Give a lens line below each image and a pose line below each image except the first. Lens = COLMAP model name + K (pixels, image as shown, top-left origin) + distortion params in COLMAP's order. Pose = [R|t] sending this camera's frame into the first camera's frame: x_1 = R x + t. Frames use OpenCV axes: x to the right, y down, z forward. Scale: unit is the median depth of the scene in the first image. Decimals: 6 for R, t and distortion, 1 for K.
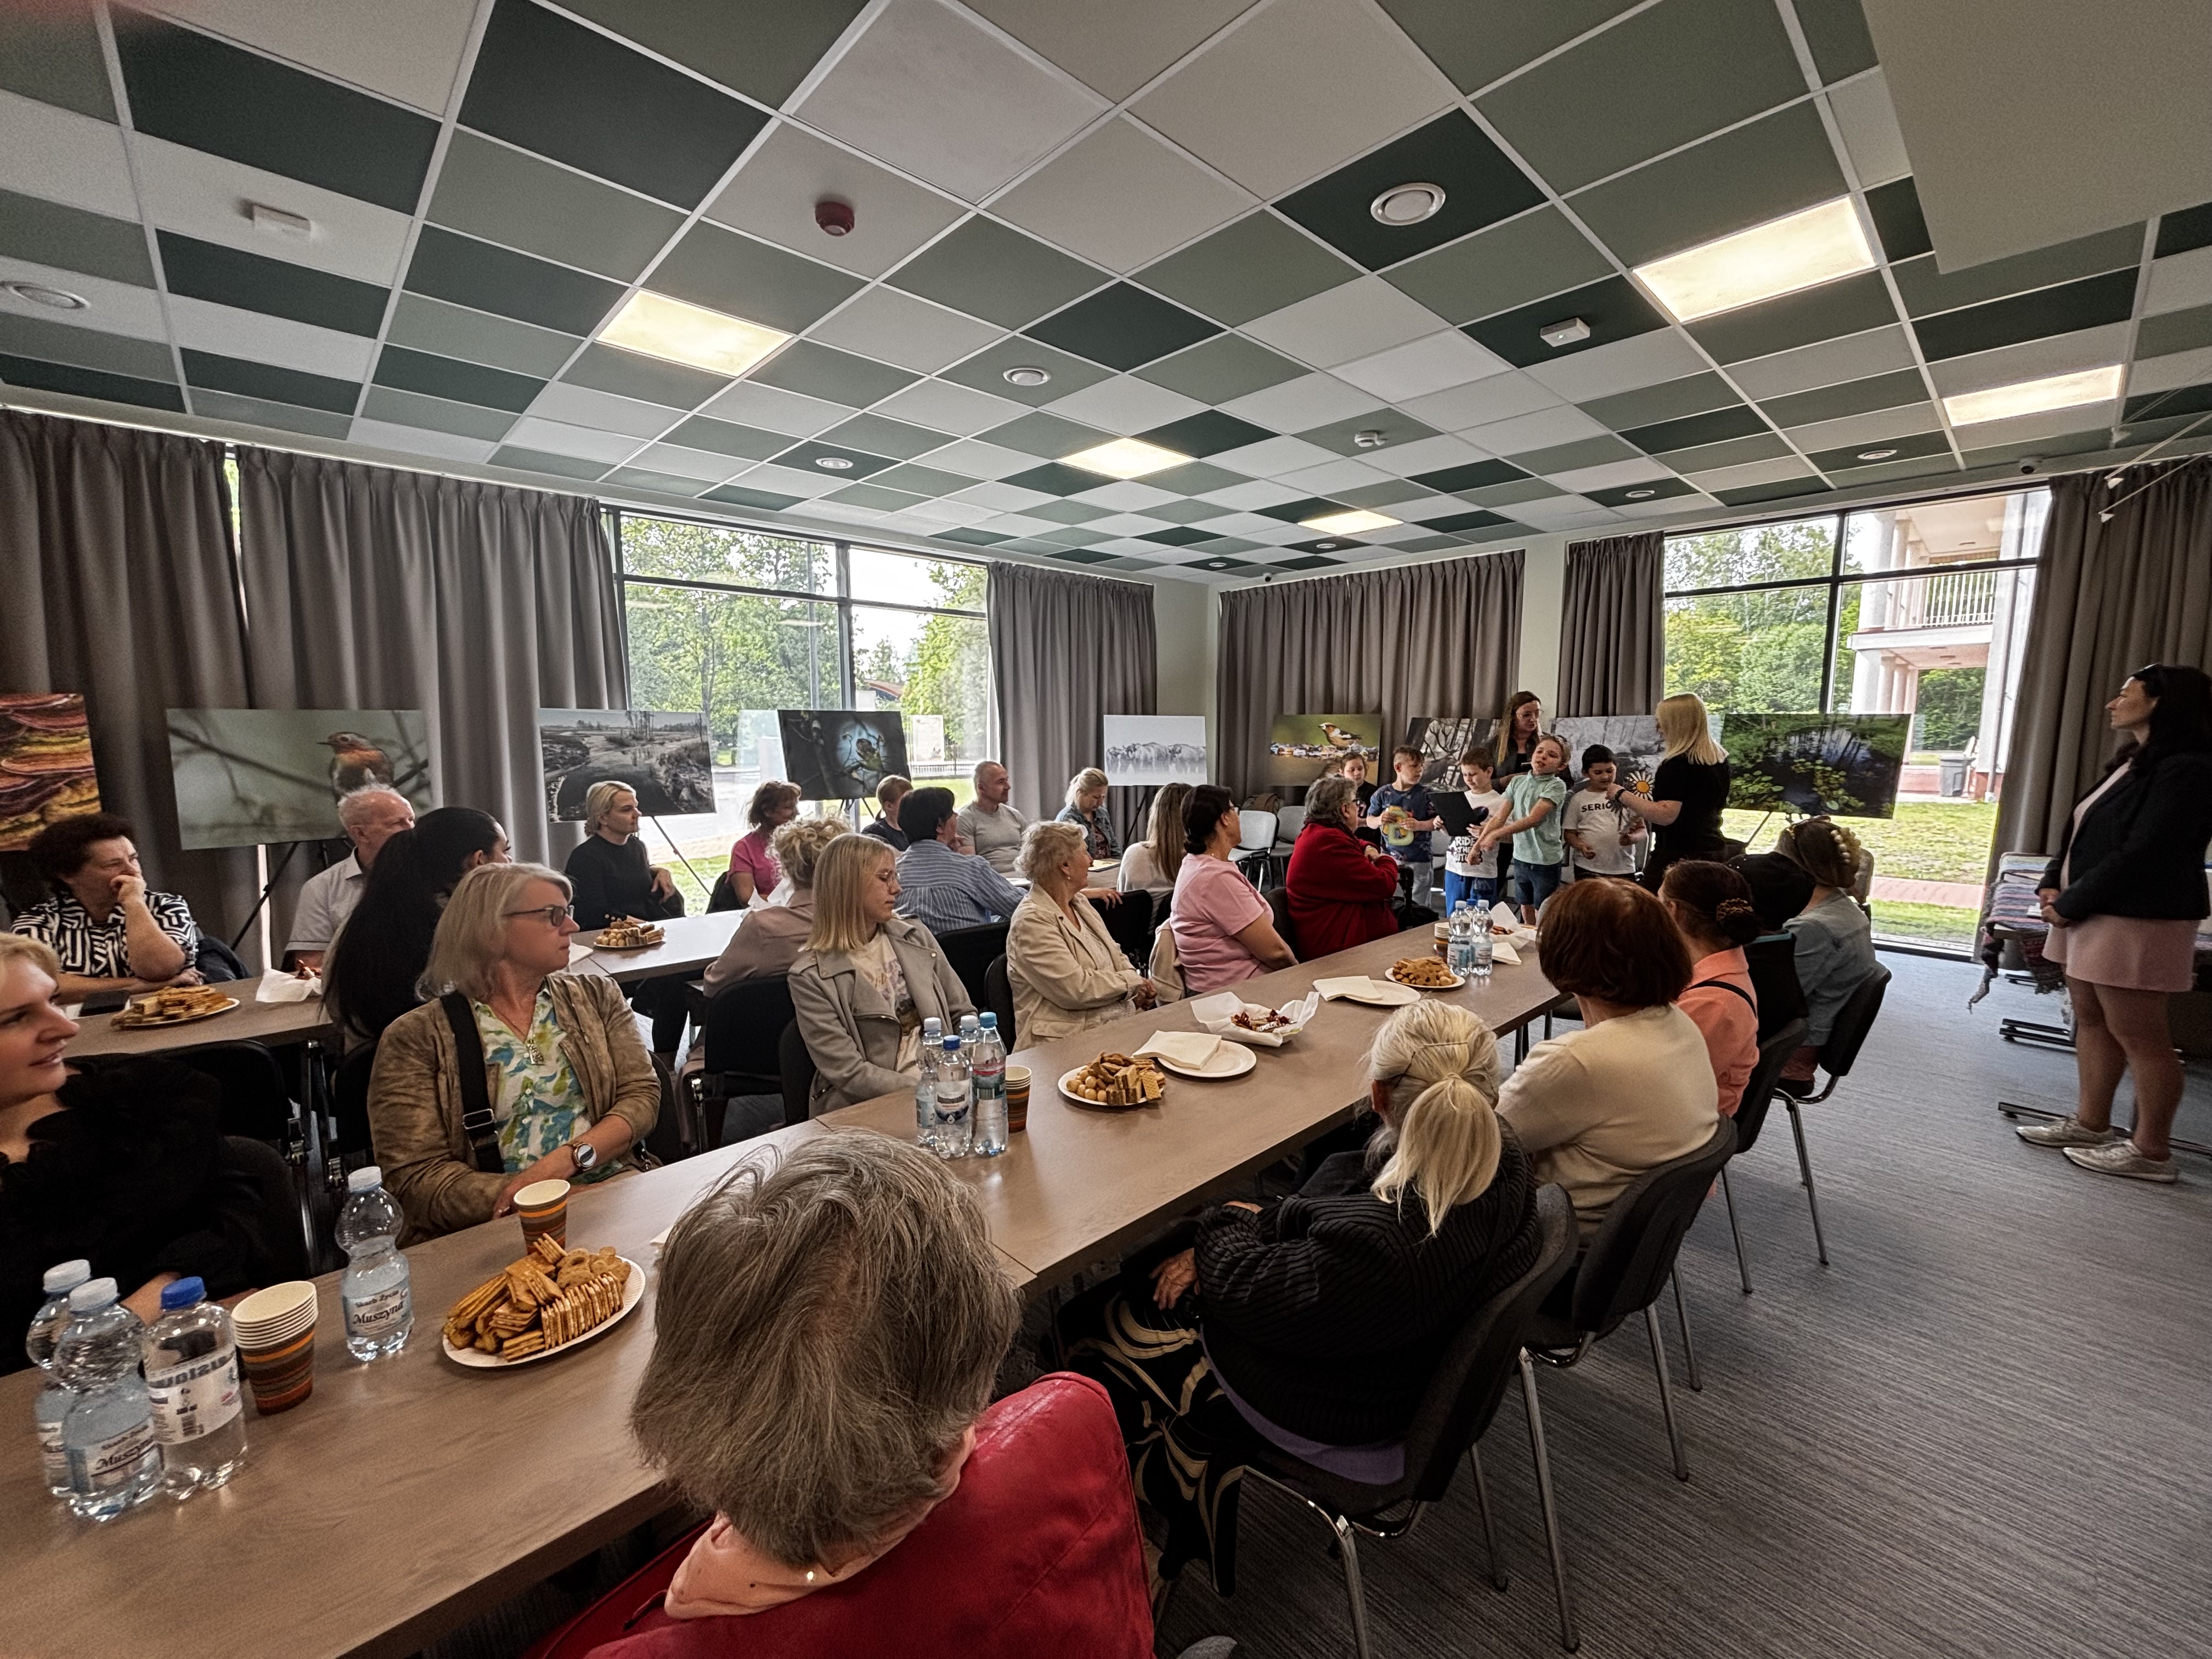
lens RADIAL K [[876.6, 0, 1111.5], [0, 876.6, 836.6], [0, 0, 1]] dist [-0.008945, 0.000190]
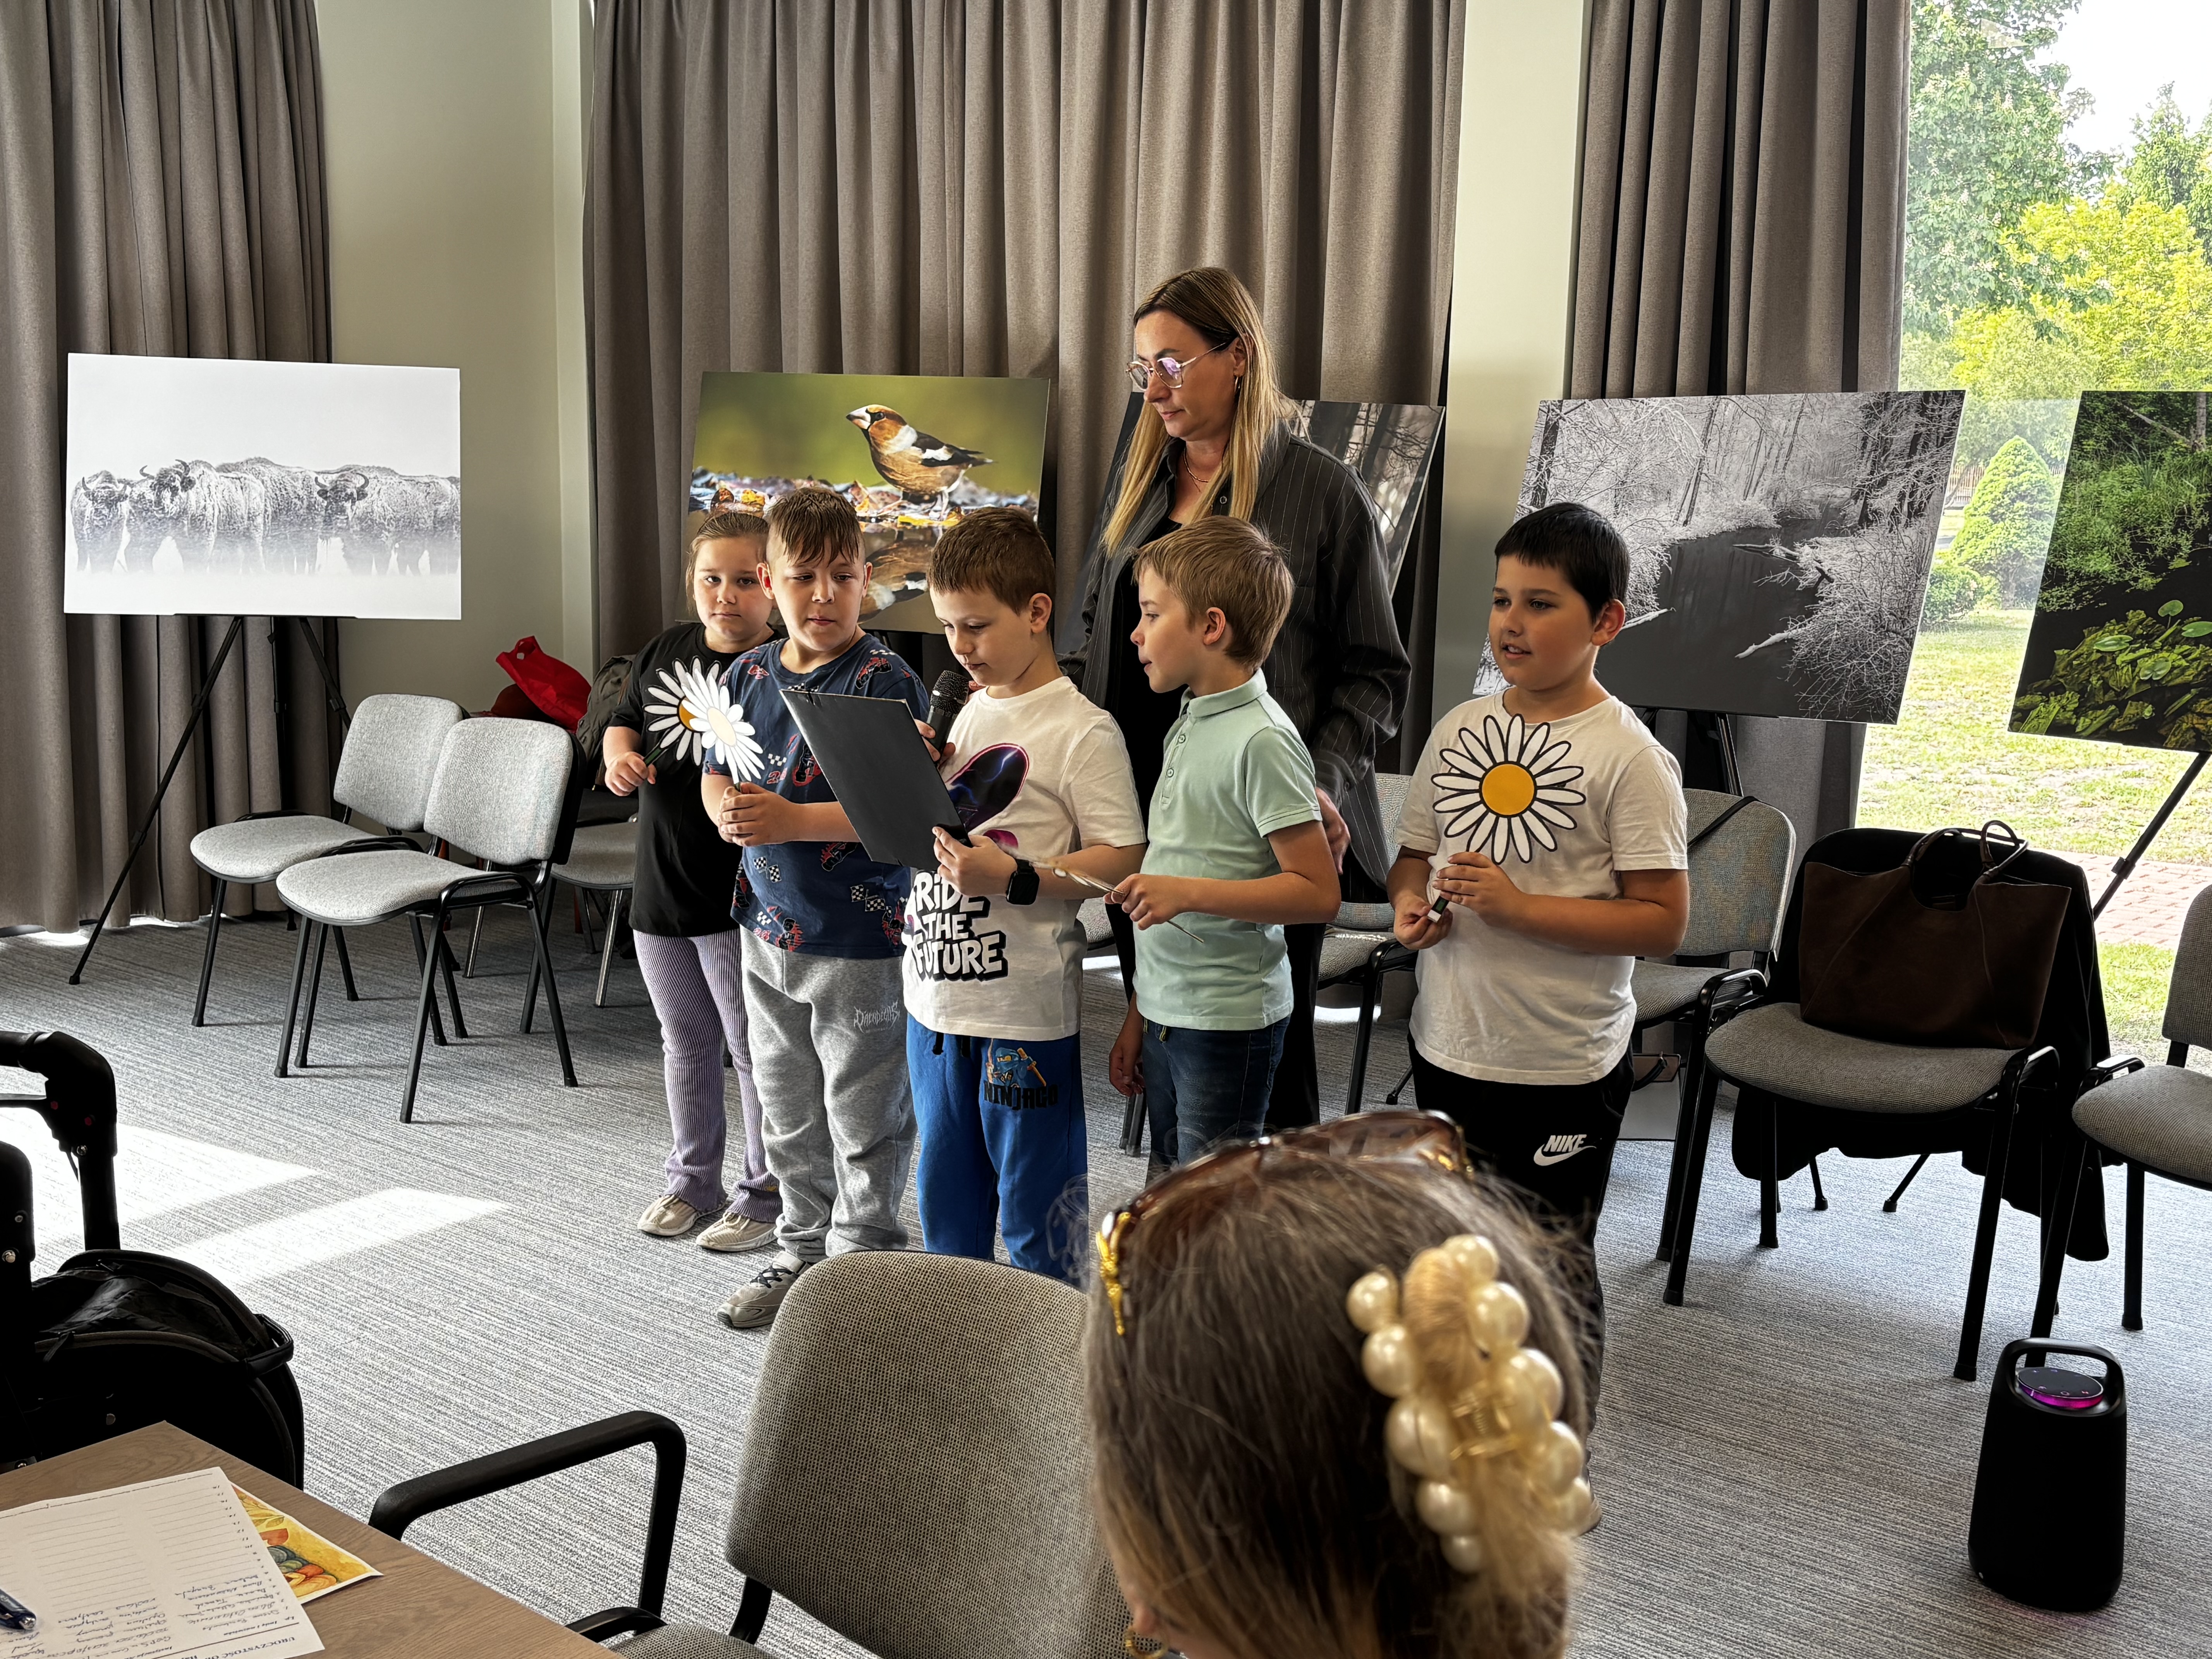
lens RADIAL K [[2400.5, 0, 1157.7], [0, 2400.5, 835.0], [0, 0, 1]] dist [0.026849, 0.000000]
pose [[0.989489, -0.002281, 0.144590, 0.257869], [-0.003972, 0.999070, 0.042940, -0.026959], [-0.144553, -0.043063, 0.988560, 0.237170]]
